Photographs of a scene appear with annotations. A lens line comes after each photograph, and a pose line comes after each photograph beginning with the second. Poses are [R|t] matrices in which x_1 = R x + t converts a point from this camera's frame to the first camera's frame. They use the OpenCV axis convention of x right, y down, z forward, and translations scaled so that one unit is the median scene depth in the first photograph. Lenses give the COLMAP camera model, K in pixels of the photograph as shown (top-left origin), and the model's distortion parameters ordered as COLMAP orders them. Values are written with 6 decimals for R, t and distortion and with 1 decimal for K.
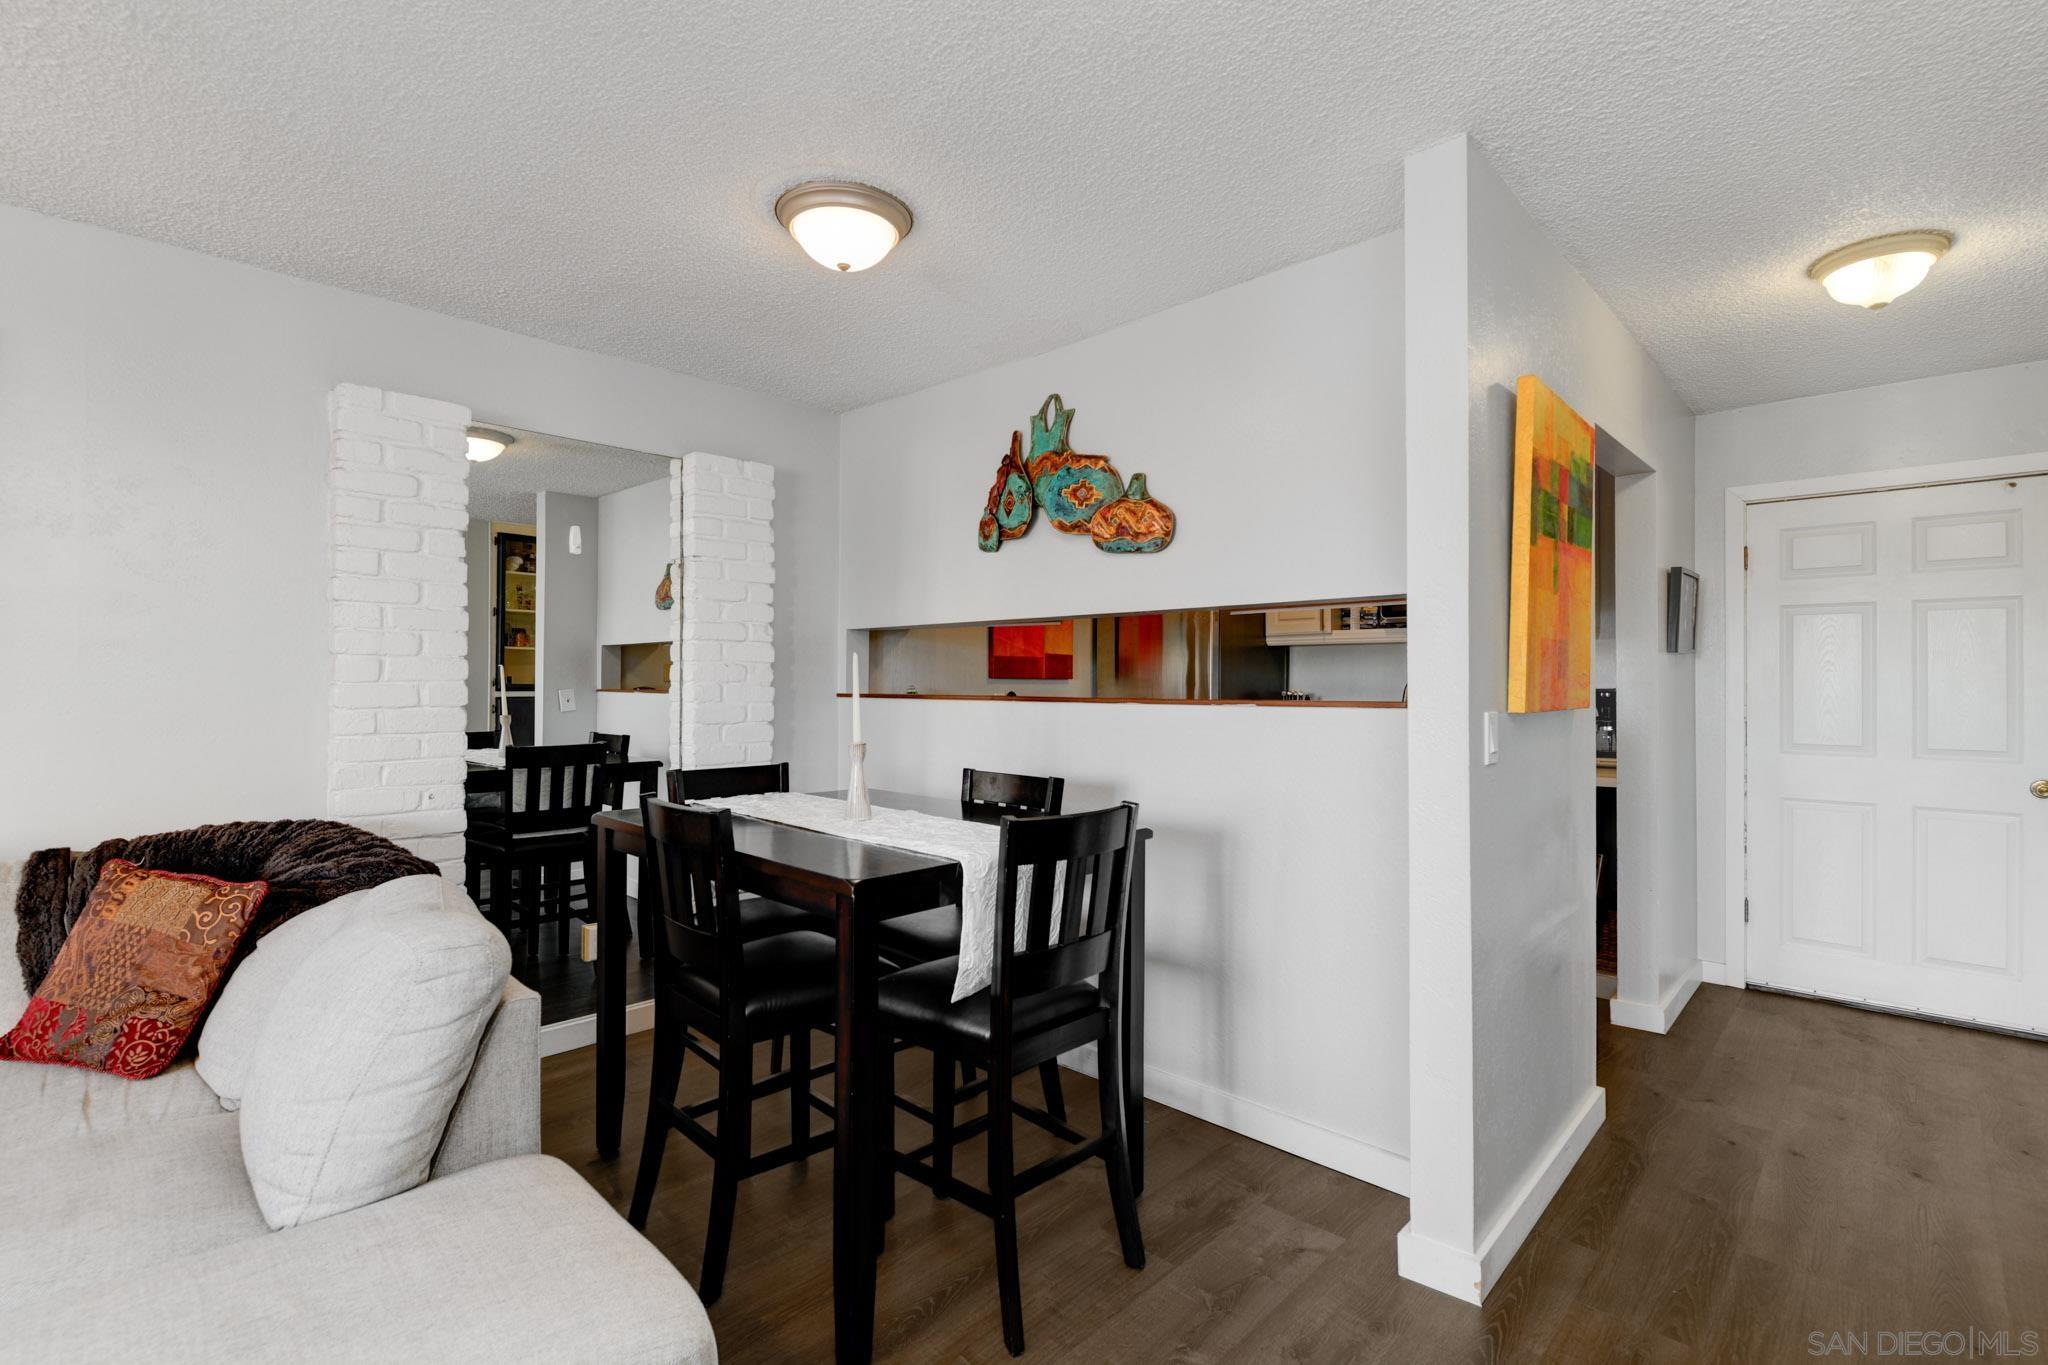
lens RADIAL K [[931.2, 0, 1032.9], [0, 931.2, 677.3], [0, 0, 1]] dist [0.013547, -0.013629]
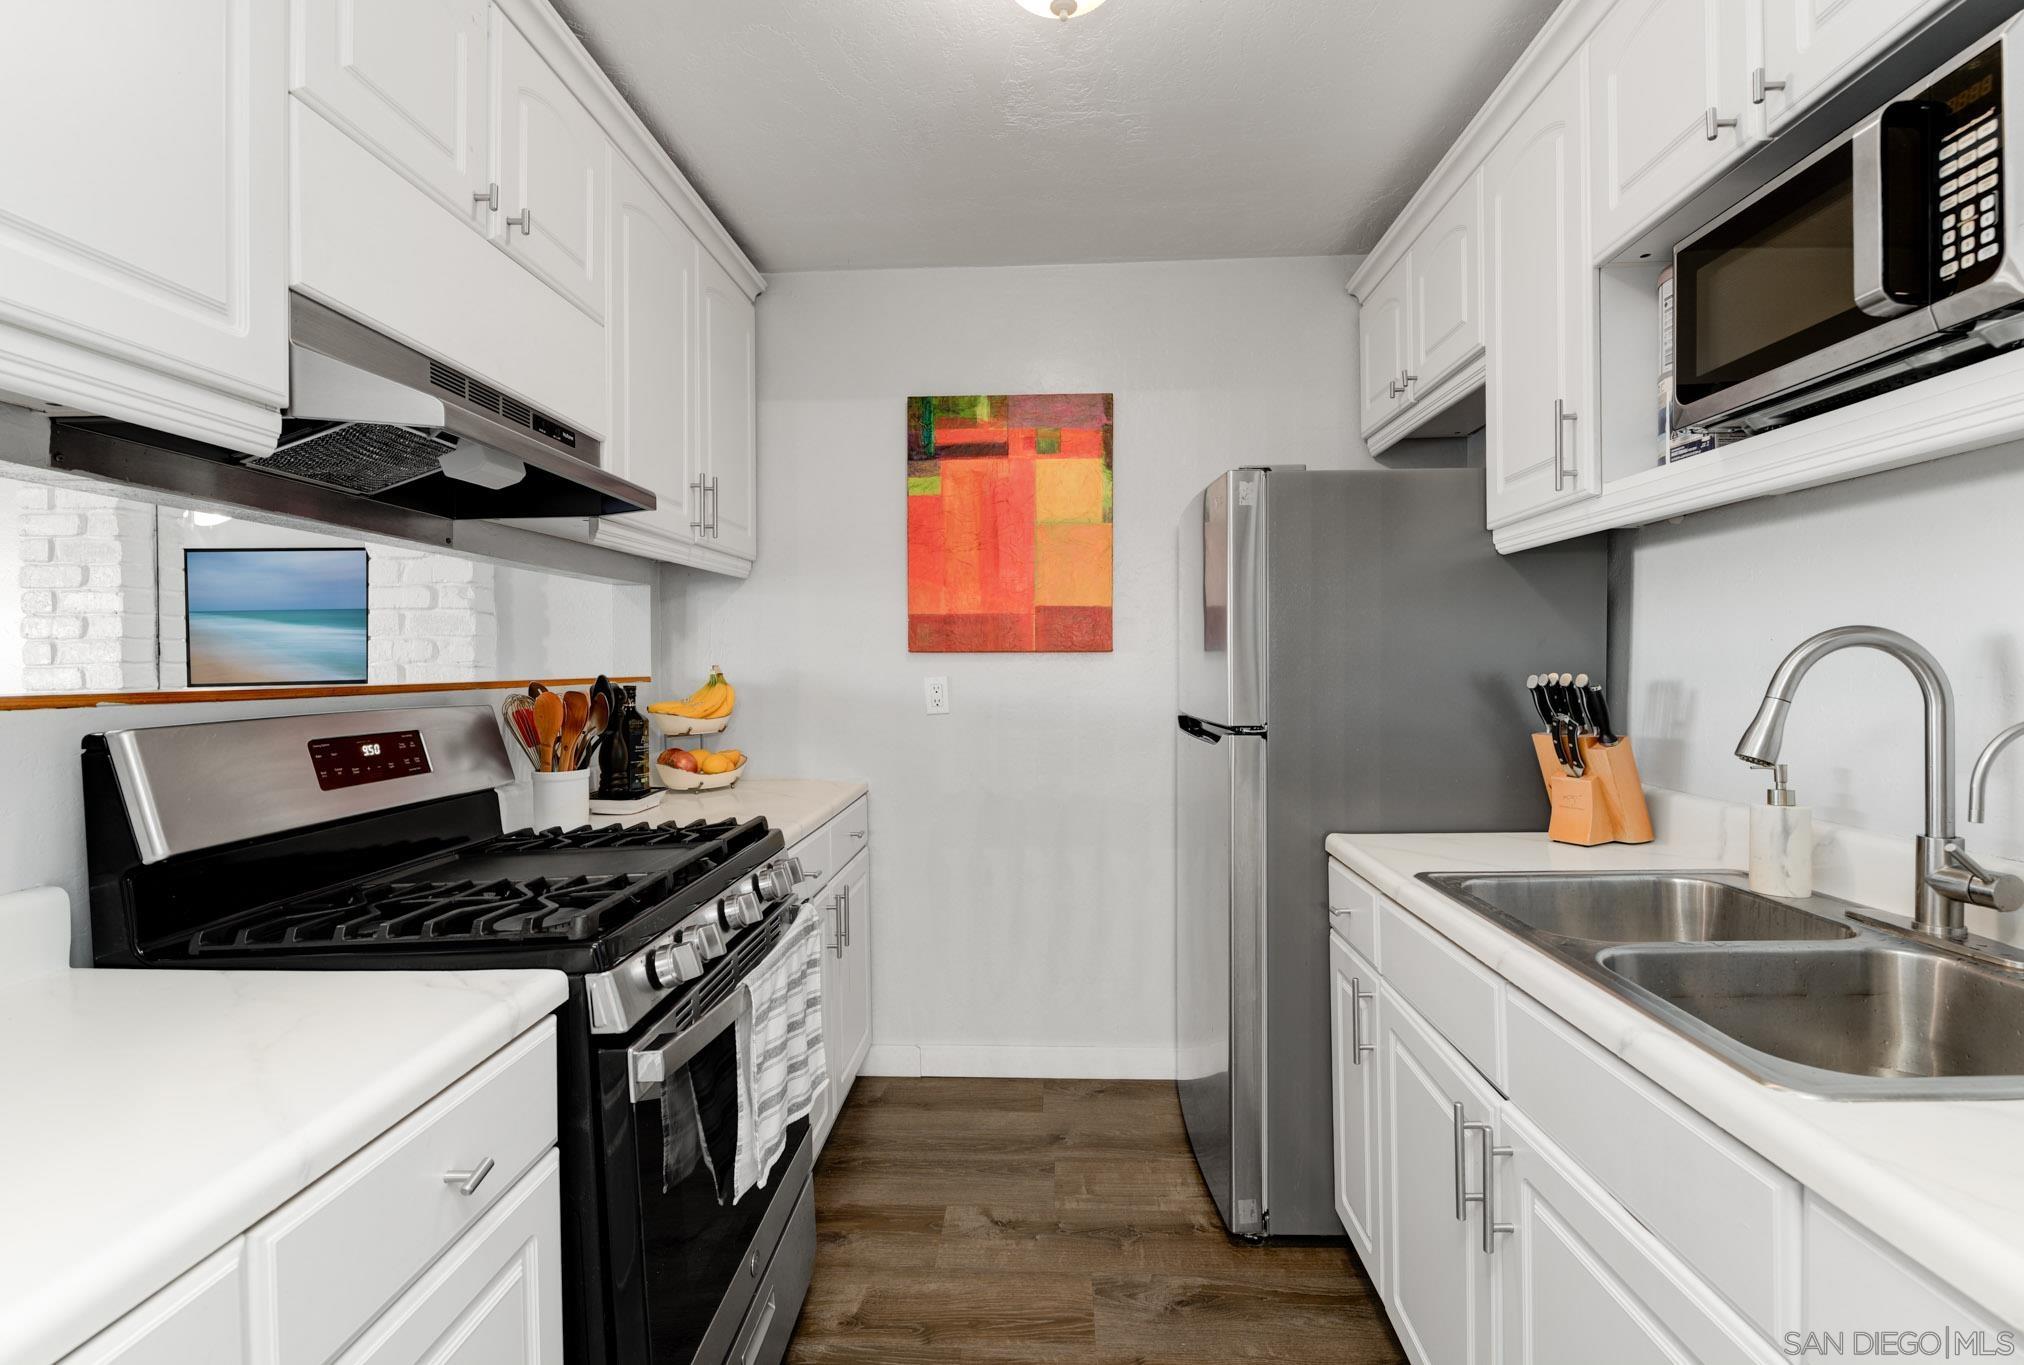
lens RADIAL K [[915.2, 0, 1021.2], [0, 915.2, 669.6], [0, 0, 1]] dist [0.009133, -0.009968]
pose [[0.653862, 0.000395, -0.756614, 0.623072], [0.011842, 0.999872, 0.010756, 0.009294], [0.756521, -0.015993, 0.653773, 0.950249]]
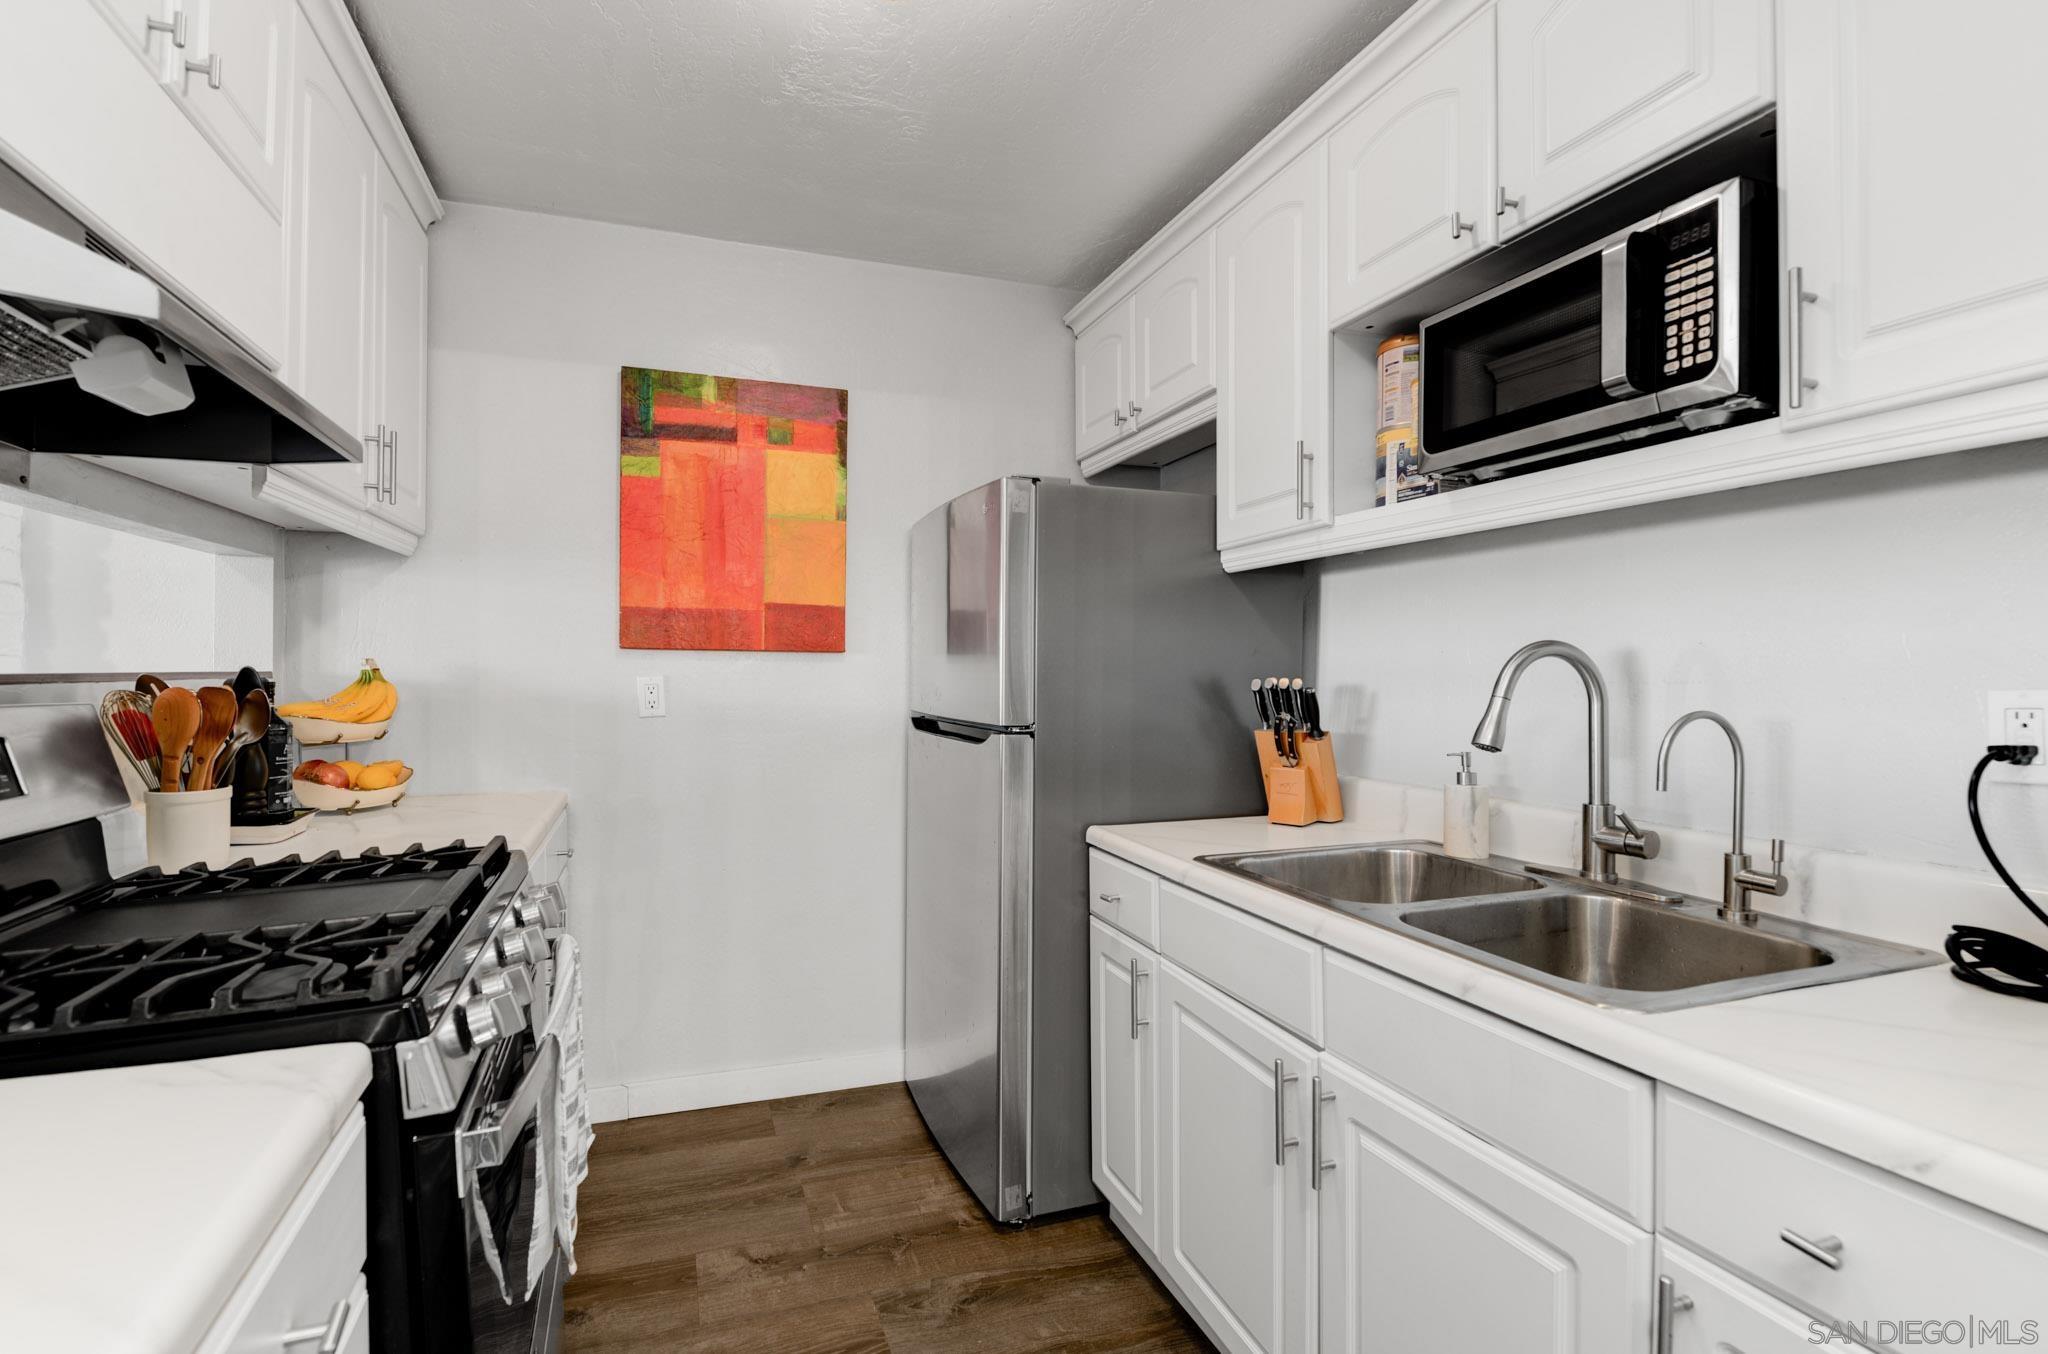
lens RADIAL K [[909.4, 0, 979.4], [0, 909.4, 668.9], [0, 0, 1]] dist [0.004712, -0.005588]
pose [[0.876980, 0.006714, -0.480481, 0.545119], [-0.005196, 0.999976, 0.004490, 0.013143], [0.480499, -0.001441, 0.876994, 0.905342]]
